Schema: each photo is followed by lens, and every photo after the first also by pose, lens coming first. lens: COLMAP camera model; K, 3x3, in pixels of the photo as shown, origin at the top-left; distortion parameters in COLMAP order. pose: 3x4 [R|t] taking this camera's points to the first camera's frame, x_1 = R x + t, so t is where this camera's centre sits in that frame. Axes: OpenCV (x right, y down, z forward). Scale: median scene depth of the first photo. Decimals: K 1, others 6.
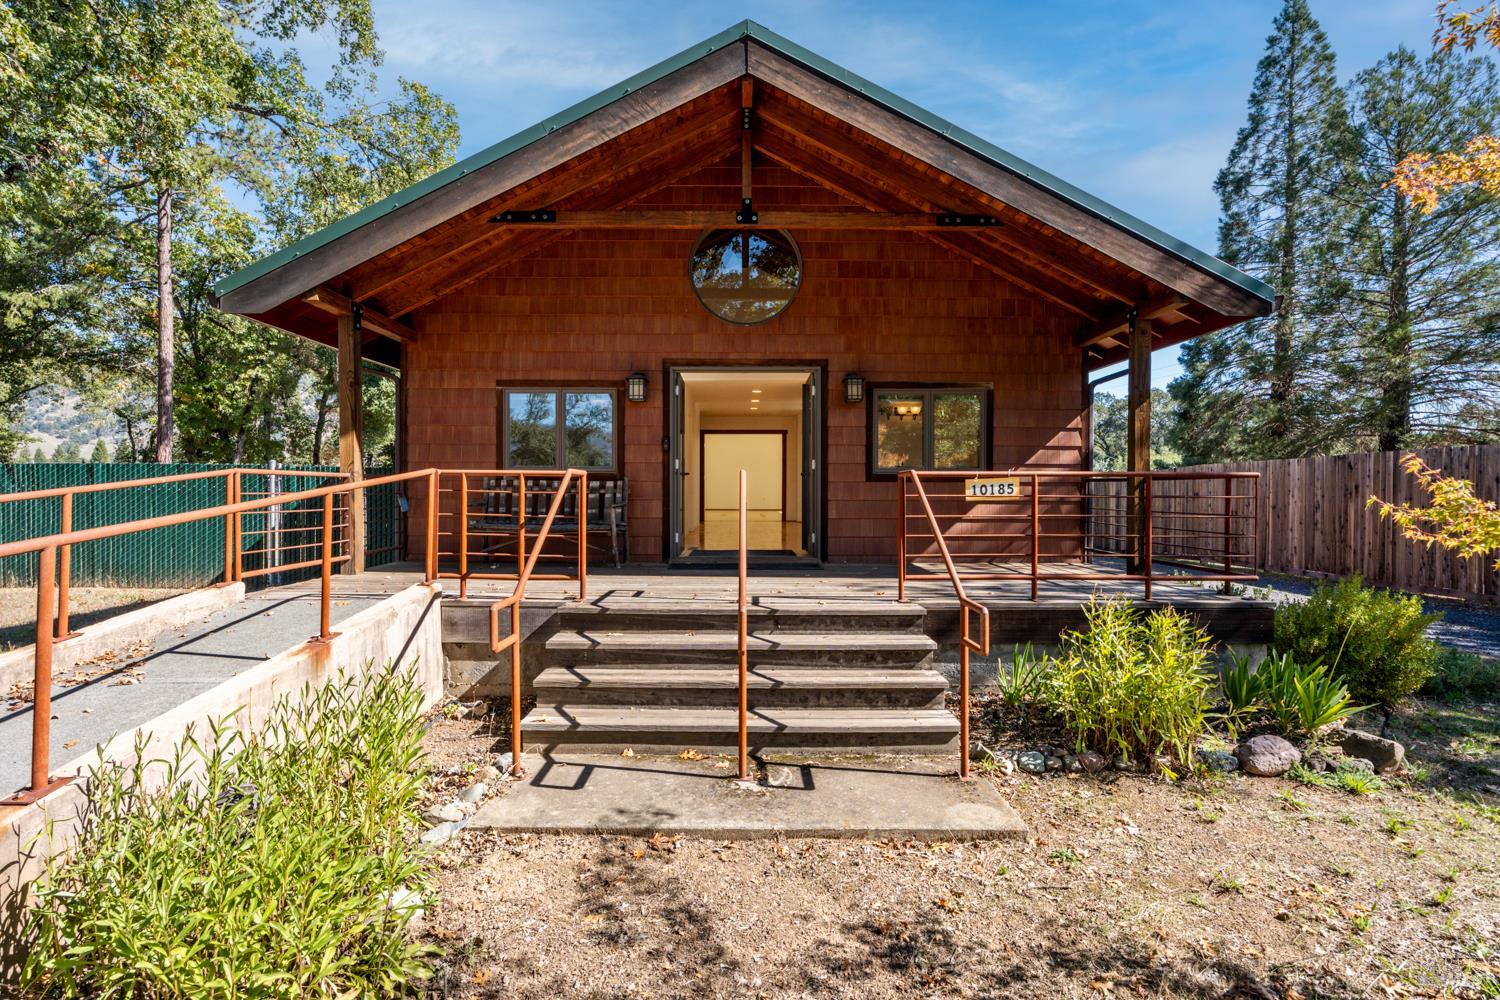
lens RADIAL K [[719.3, 0, 750.0], [0, 719.3, 500.0], [0, 0, 1]] dist [-0.004017, 0.000419]
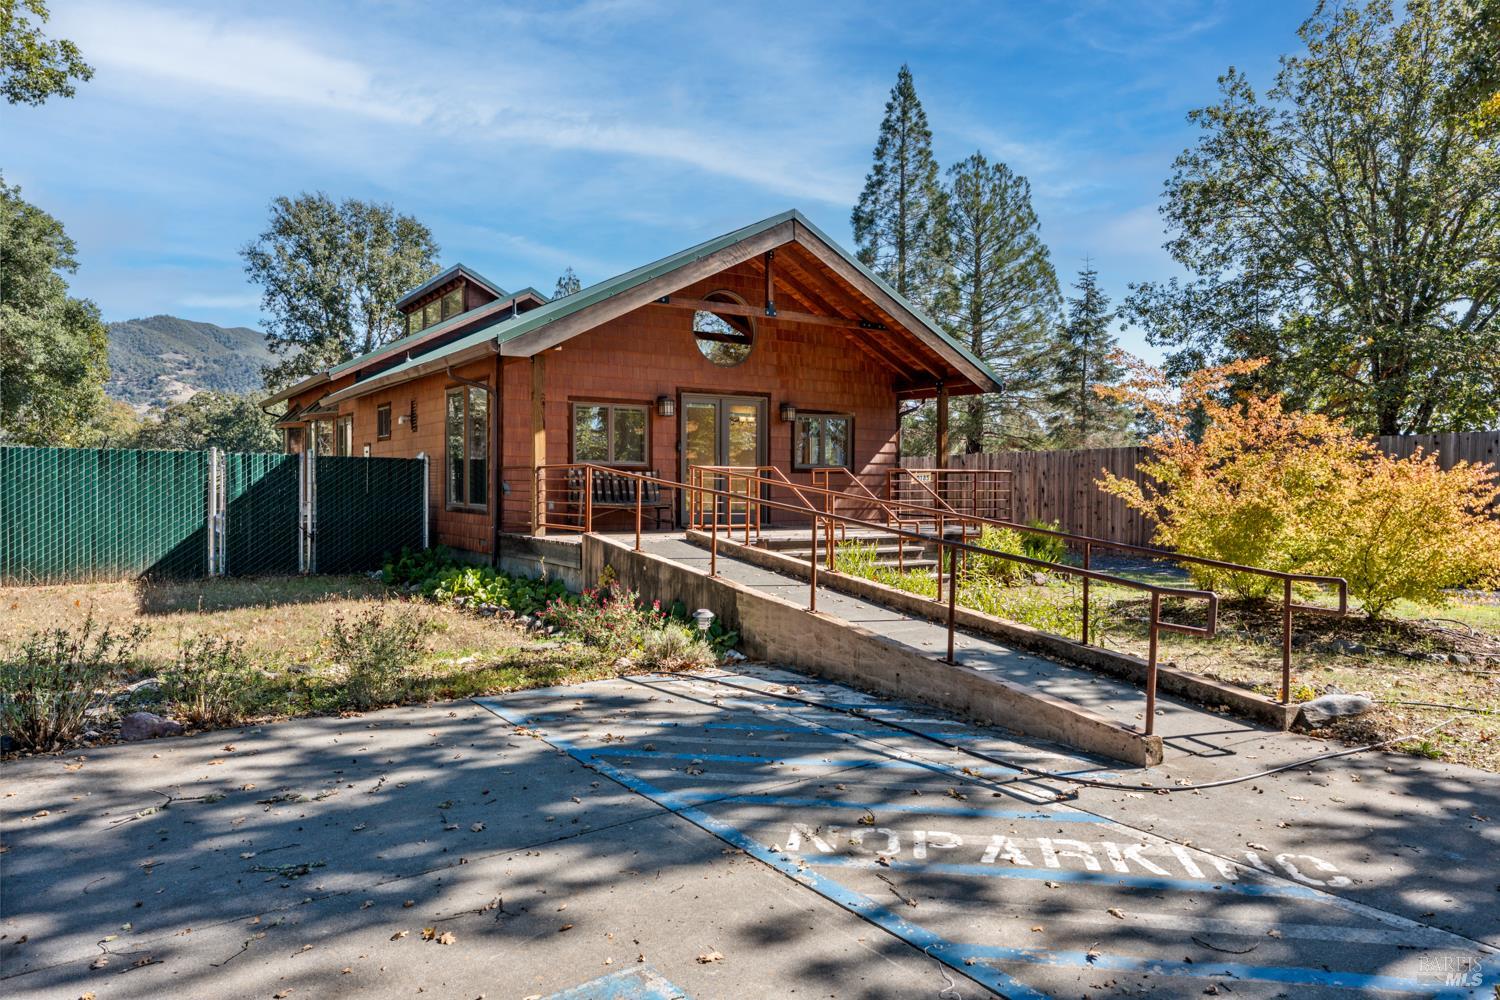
lens RADIAL K [[989.8, 0, 750.0], [0, 989.8, 500.0], [0, 0, 1]] dist [0.001807, 0.000577]
pose [[0.836167, -0.007752, 0.548420, -1.095109], [0.006797, 0.999970, 0.003772, 0.023357], [-0.548433, 0.000574, 0.836194, -0.736756]]
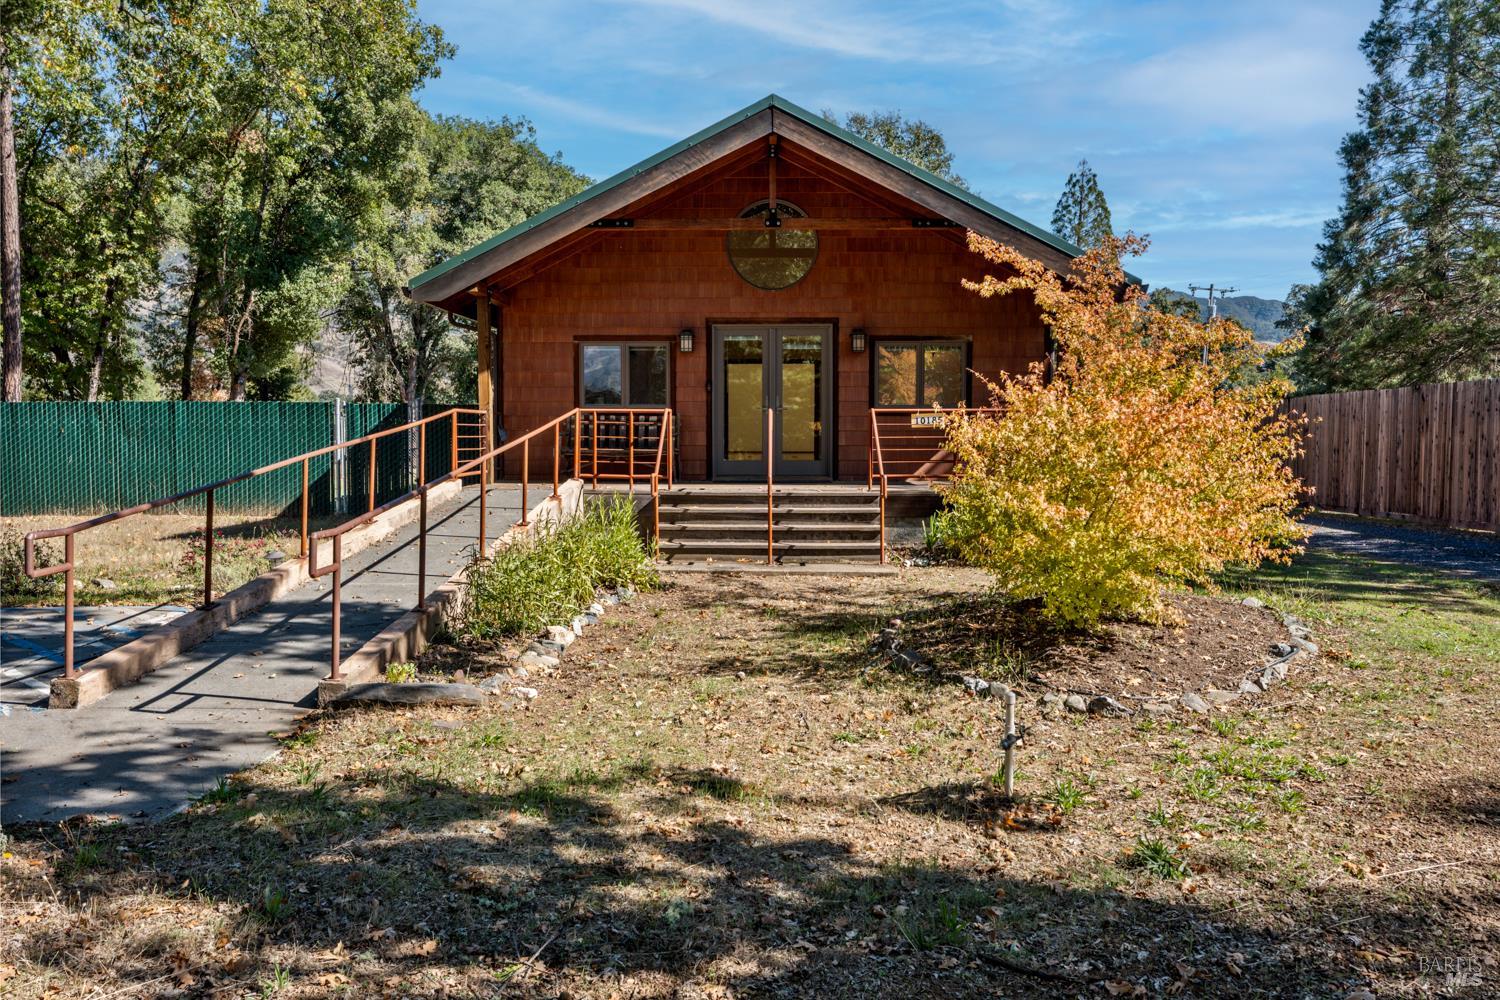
lens RADIAL K [[1193.2, 0, 750.0], [0, 1193.2, 500.0], [0, 0, 1]] dist [-0.004752, -0.003734]
pose [[0.999676, -0.001465, -0.025400, 0.007507], [0.002592, 0.999011, 0.044390, 0.028419], [0.025310, -0.044441, 0.998691, -1.095206]]
